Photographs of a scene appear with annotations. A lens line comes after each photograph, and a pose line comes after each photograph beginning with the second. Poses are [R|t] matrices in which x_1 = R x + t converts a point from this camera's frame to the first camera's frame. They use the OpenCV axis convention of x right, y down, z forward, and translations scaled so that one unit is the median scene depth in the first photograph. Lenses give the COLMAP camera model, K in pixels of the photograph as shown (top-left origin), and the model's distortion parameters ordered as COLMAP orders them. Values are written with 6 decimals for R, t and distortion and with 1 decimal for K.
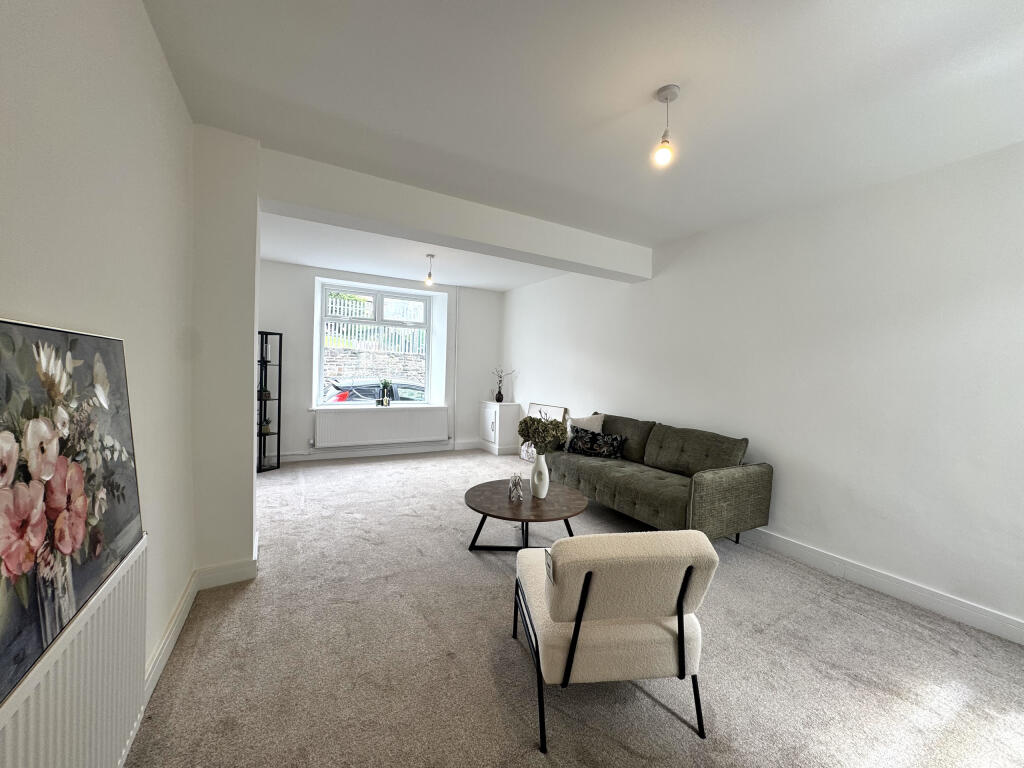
lens RADIAL K [[410.0, 0, 511.8], [0, 410.0, 381.5], [0, 0, 1]] dist [-0.005349, 0.000864]
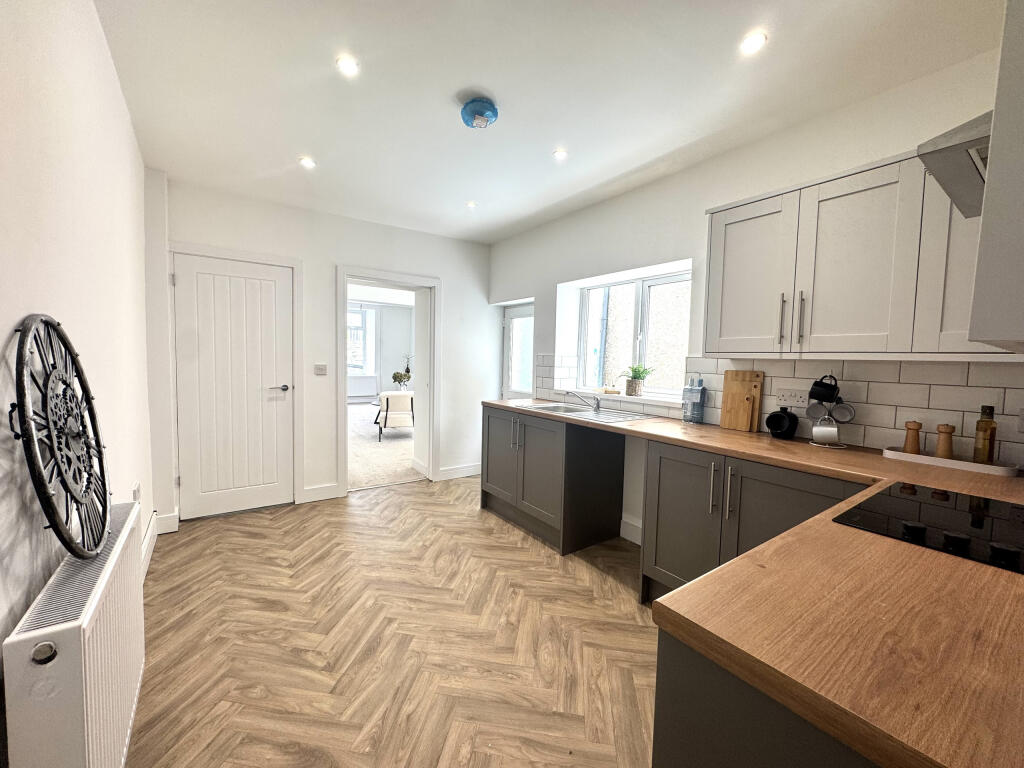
lens RADIAL K [[410.0, 0, 511.8], [0, 410.0, 381.5], [0, 0, 1]] dist [-0.005349, 0.000864]
pose [[0.994617, -0.007904, 0.103314, 0.730210], [0.004350, 0.999392, 0.034587, 0.086247], [-0.103525, -0.033952, 0.994047, -2.432057]]
